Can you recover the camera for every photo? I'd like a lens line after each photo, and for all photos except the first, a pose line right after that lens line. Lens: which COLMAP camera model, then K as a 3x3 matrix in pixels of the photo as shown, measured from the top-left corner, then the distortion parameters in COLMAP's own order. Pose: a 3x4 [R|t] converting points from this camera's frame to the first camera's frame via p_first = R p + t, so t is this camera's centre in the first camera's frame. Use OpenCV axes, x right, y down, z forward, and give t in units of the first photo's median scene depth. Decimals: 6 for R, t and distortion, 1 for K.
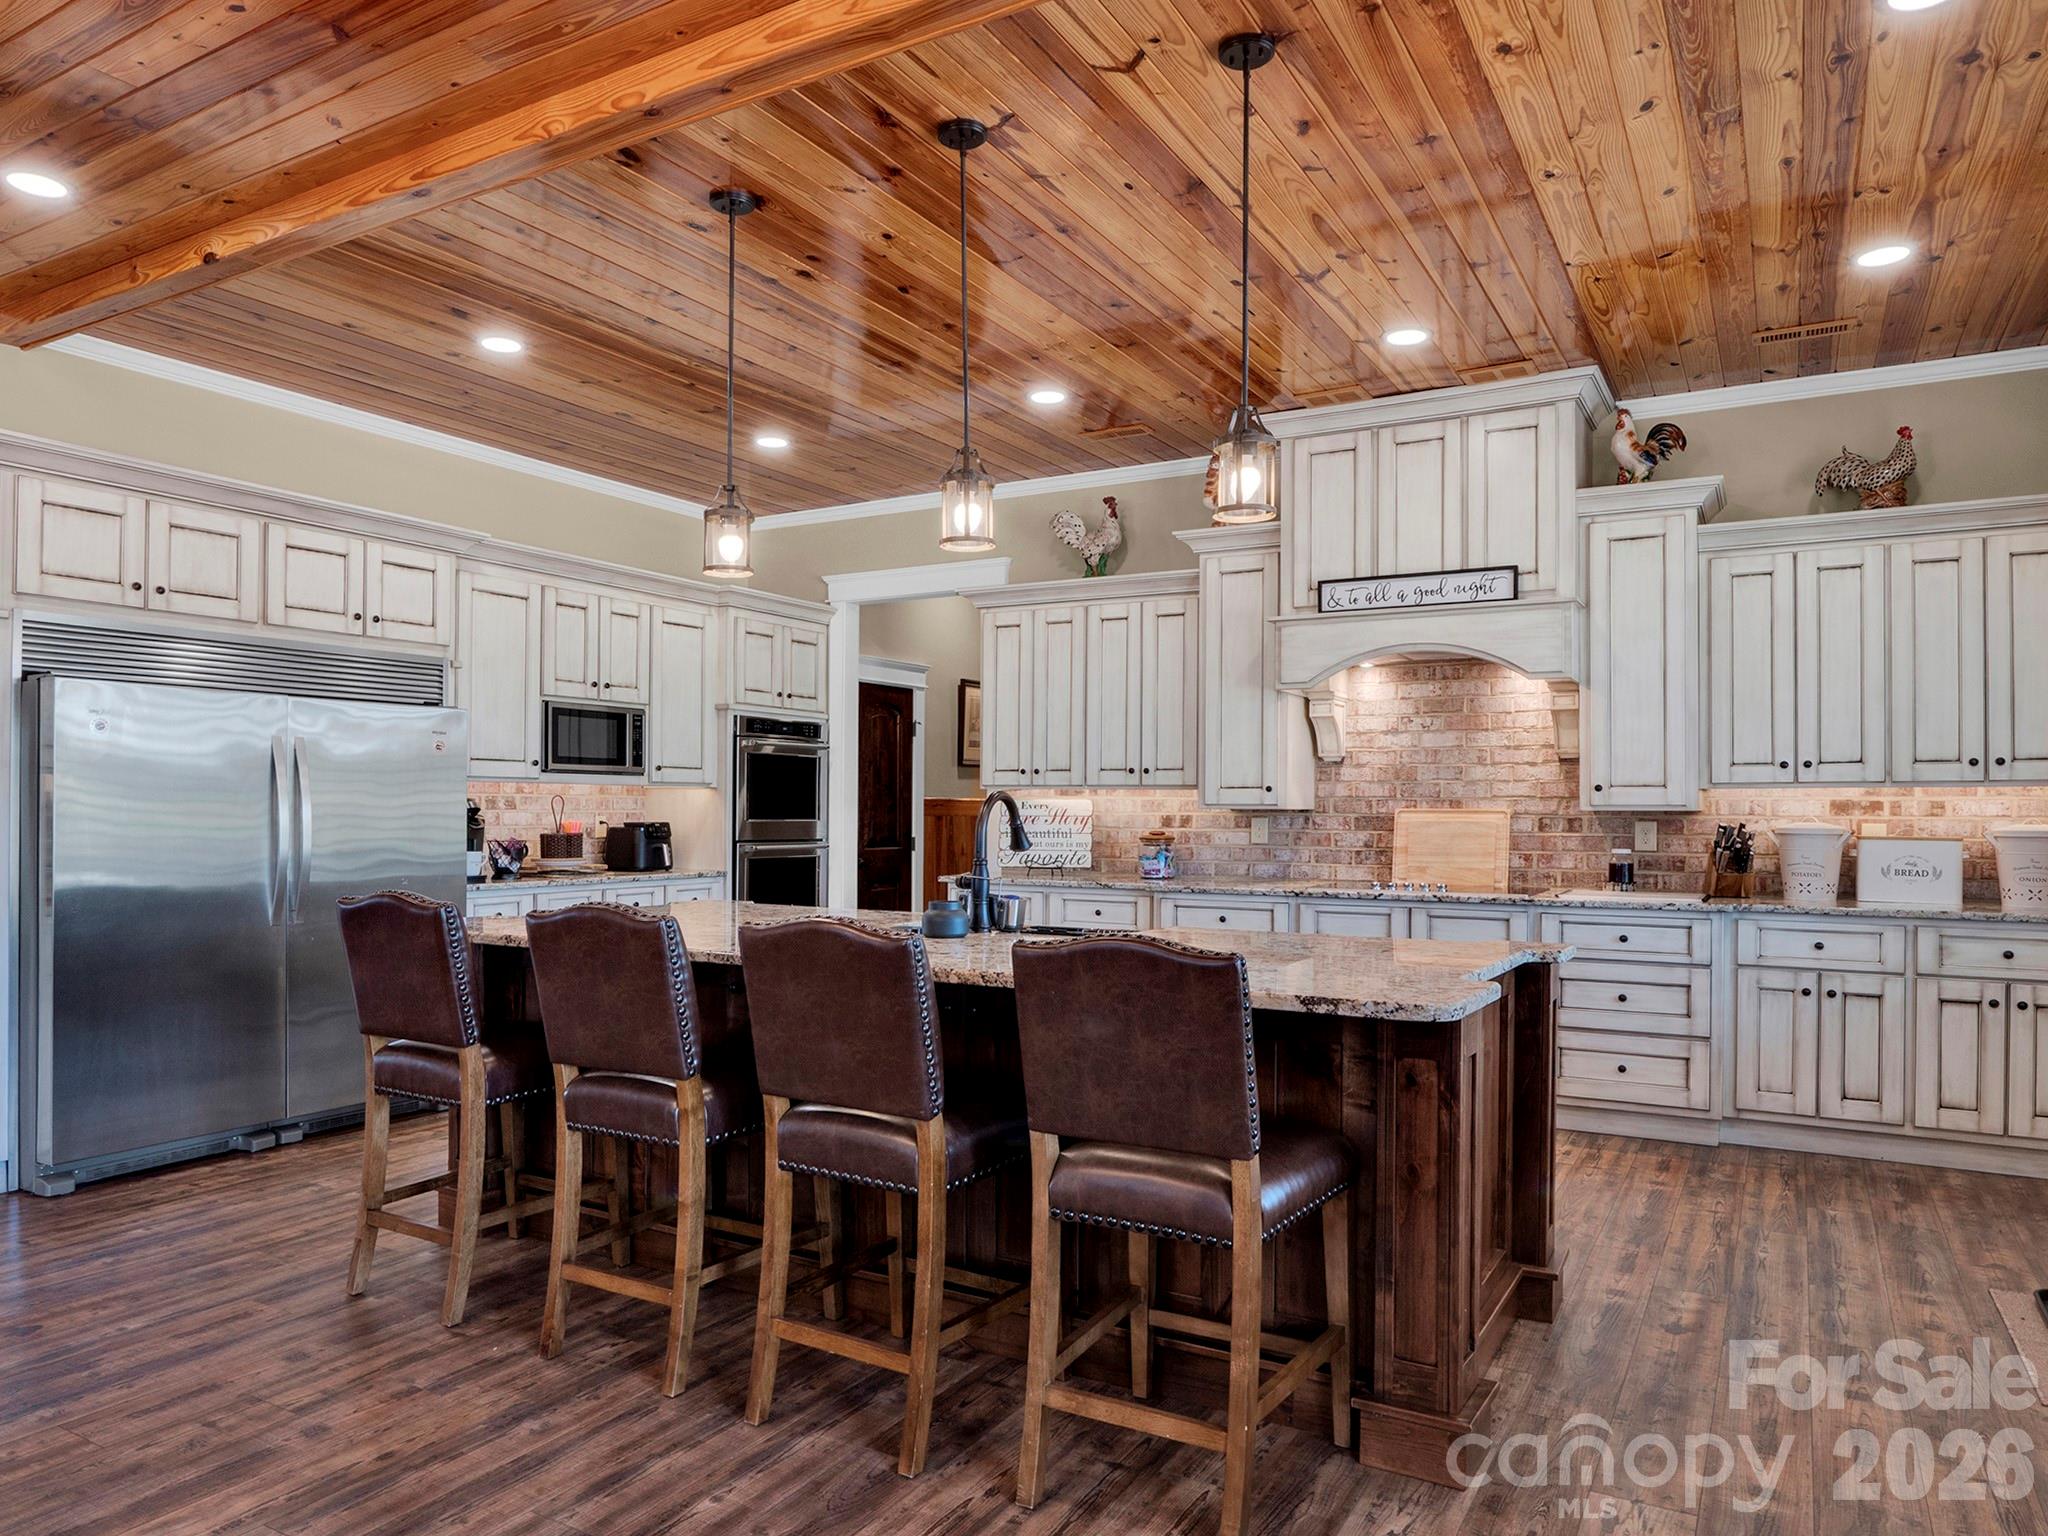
lens RADIAL K [[1320.8, 0, 1018.6], [0, 1320.8, 780.3], [0, 0, 1]] dist [-0.015415, 0.005734]
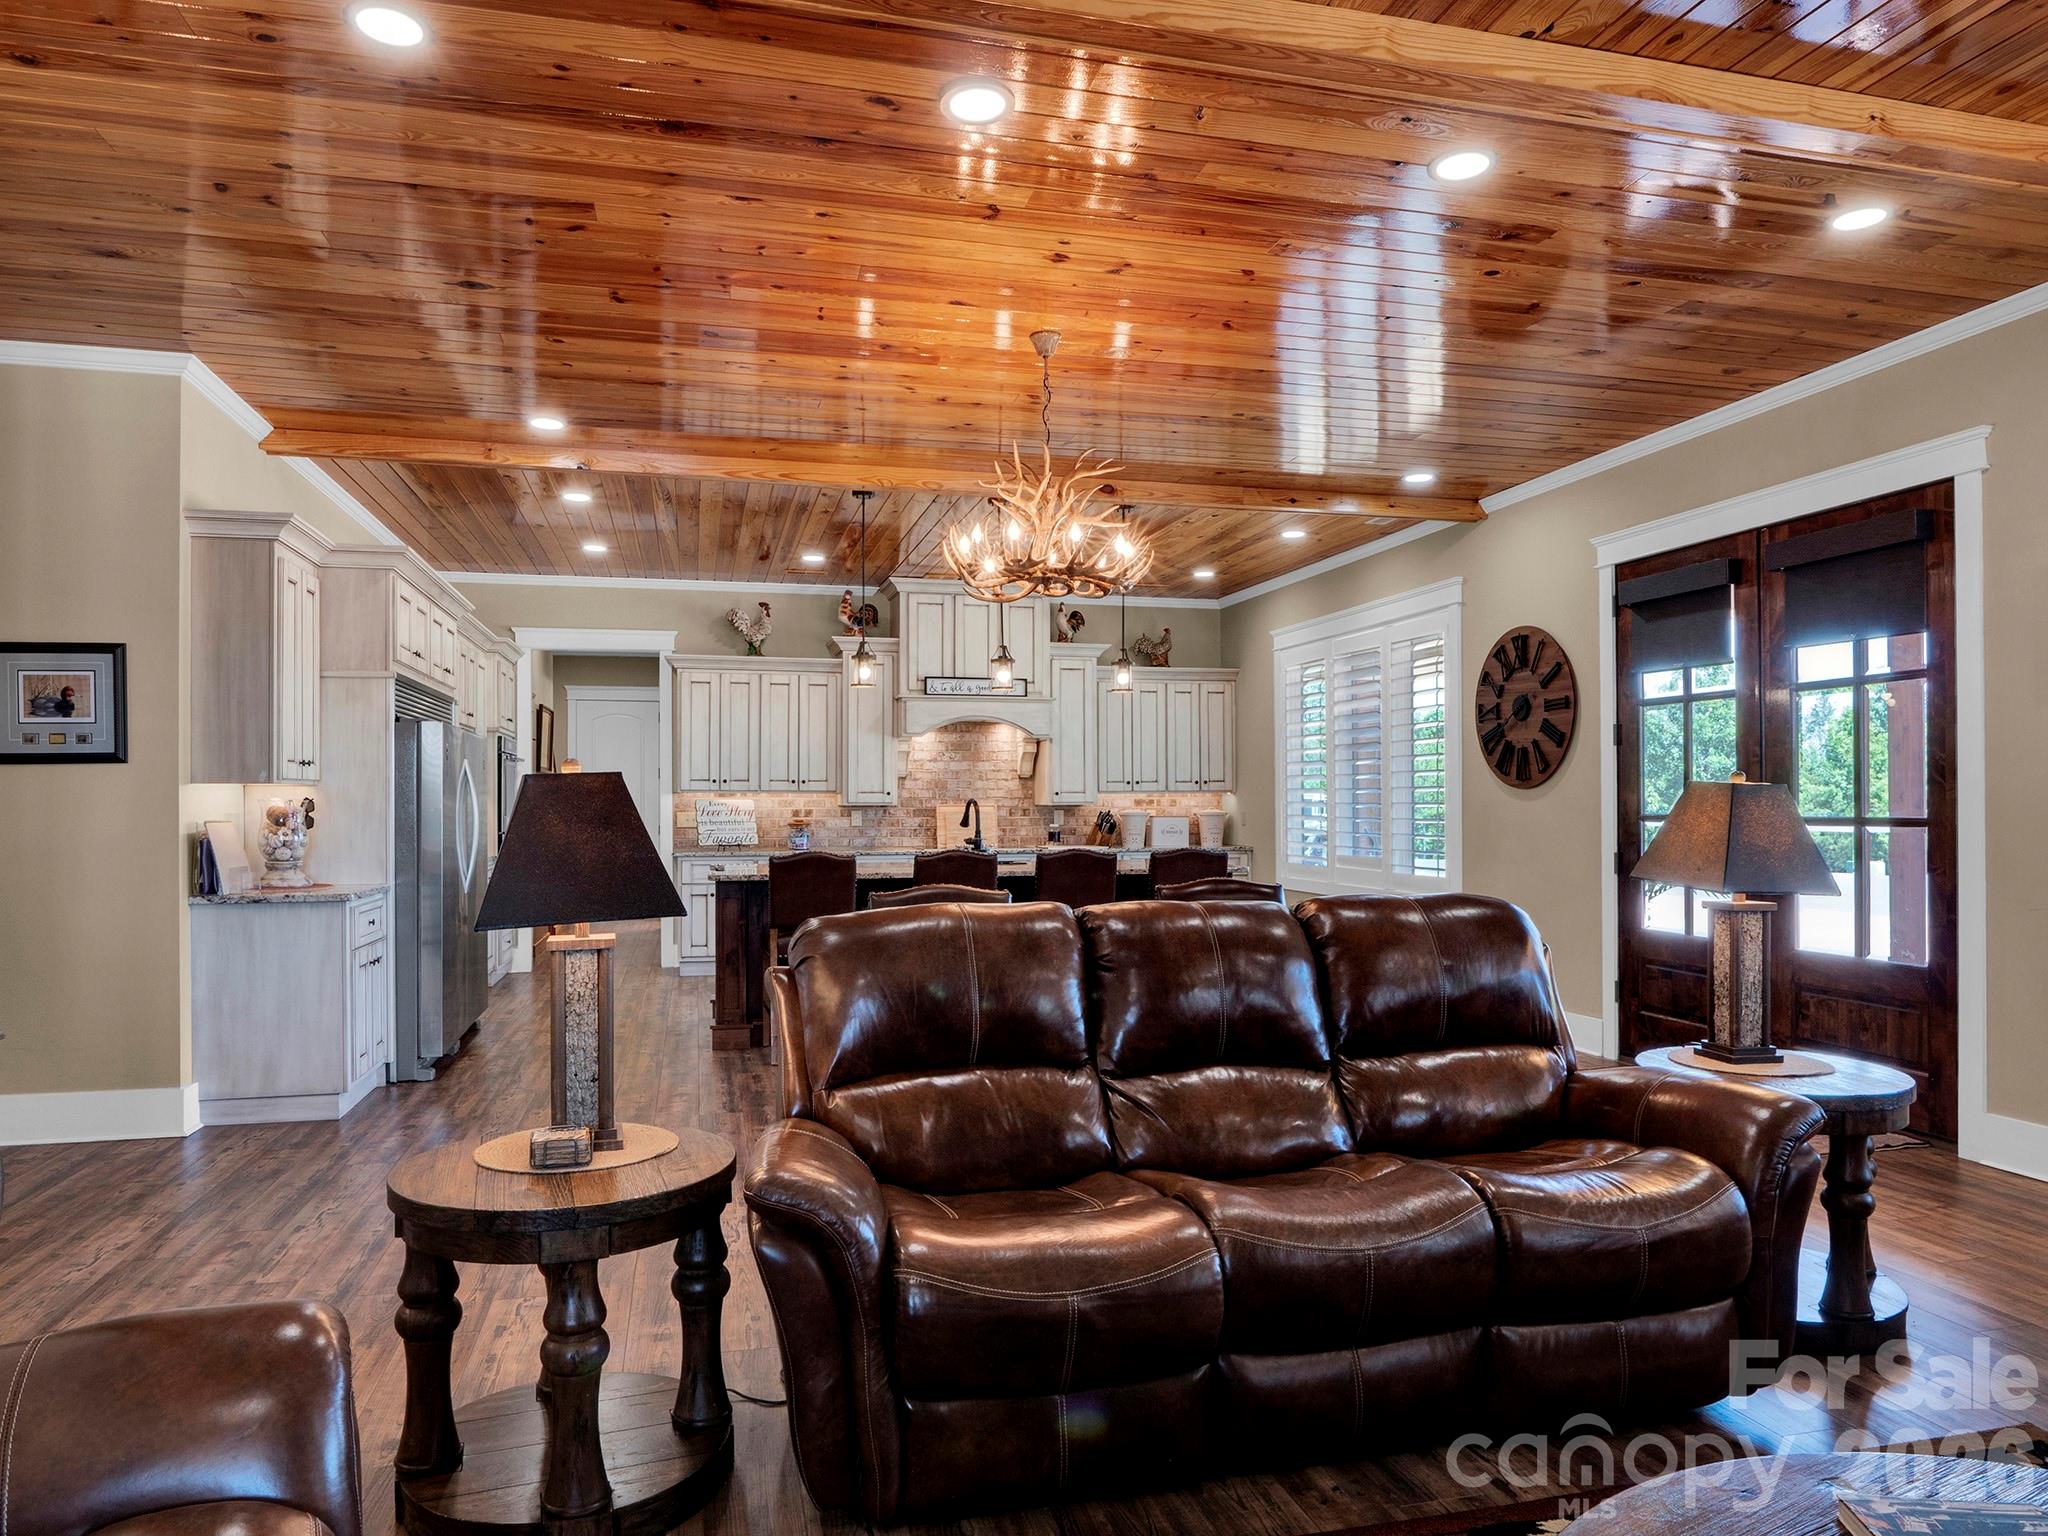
lens RADIAL K [[1320.8, 0, 1024.6], [0, 1320.8, 779.9], [0, 0, 1]] dist [-0.015415, 0.005734]
pose [[0.716062, 0.004583, 0.698021, -0.889510], [-0.010819, 0.999931, 0.004534, -0.021103], [-0.697953, -0.010799, 0.716063, -0.354626]]
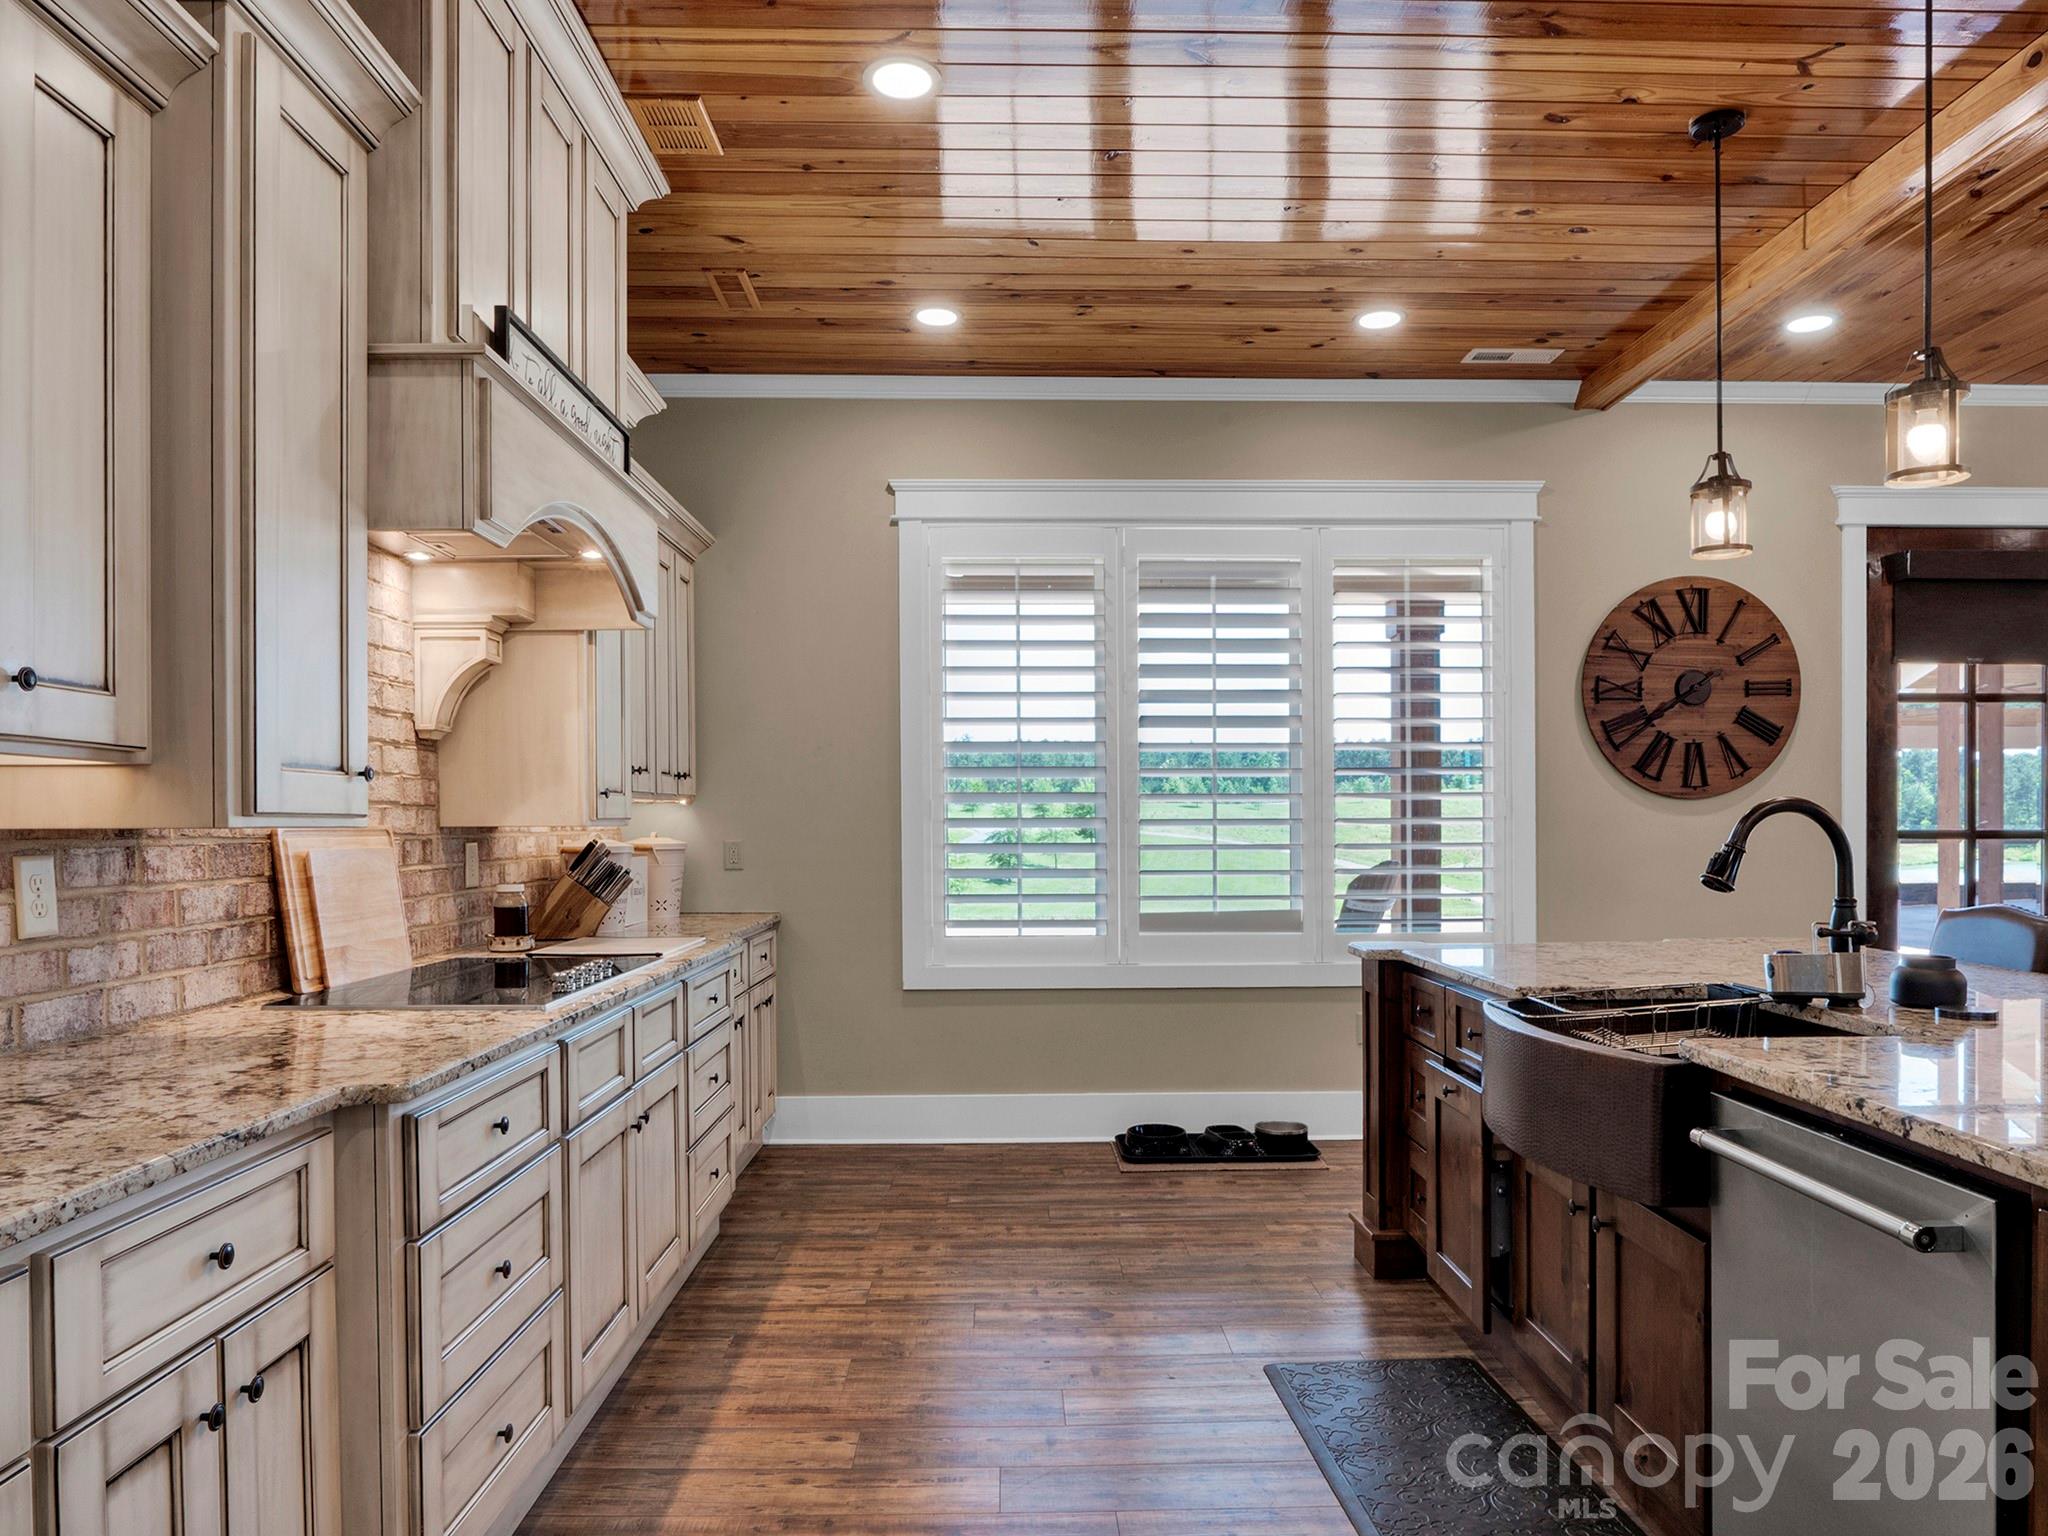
lens RADIAL K [[1320.8, 0, 1045.9], [0, 1320.8, 831.2], [0, 0, 1]] dist [-0.015415, 0.005734]
pose [[-0.529656, -0.002004, 0.848210, -0.230729], [-0.015286, 0.999857, -0.007182, 0.023271], [-0.848075, -0.016770, -0.529611, 1.047383]]
